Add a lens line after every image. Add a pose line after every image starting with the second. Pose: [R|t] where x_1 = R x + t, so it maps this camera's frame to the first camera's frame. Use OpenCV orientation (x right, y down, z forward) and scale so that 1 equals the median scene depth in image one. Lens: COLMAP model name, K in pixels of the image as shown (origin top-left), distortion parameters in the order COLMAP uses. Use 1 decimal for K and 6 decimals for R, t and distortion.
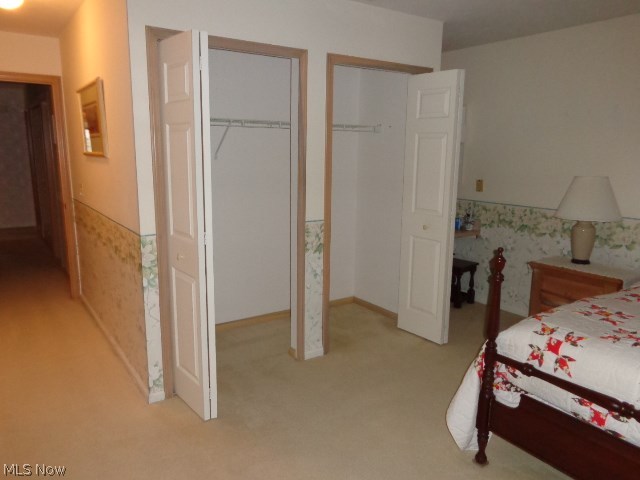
lens RADIAL K [[479.8, 0, 320.0], [0, 479.8, 240.0], [0, 0, 1]] dist [0.005293, 0.000912]
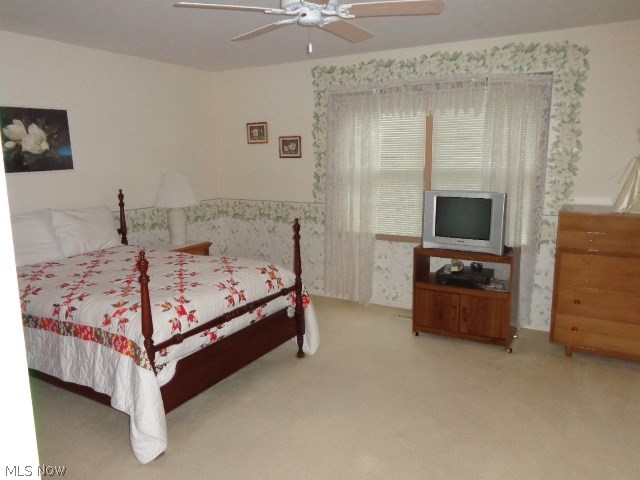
lens RADIAL K [[479.8, 0, 320.0], [0, 479.8, 240.0], [0, 0, 1]] dist [0.005293, 0.000912]
pose [[-0.422648, -0.165485, 0.891058, -0.825087], [0.175739, 0.949562, 0.259707, -0.240640], [-0.889092, 0.266358, -0.372248, 1.134744]]
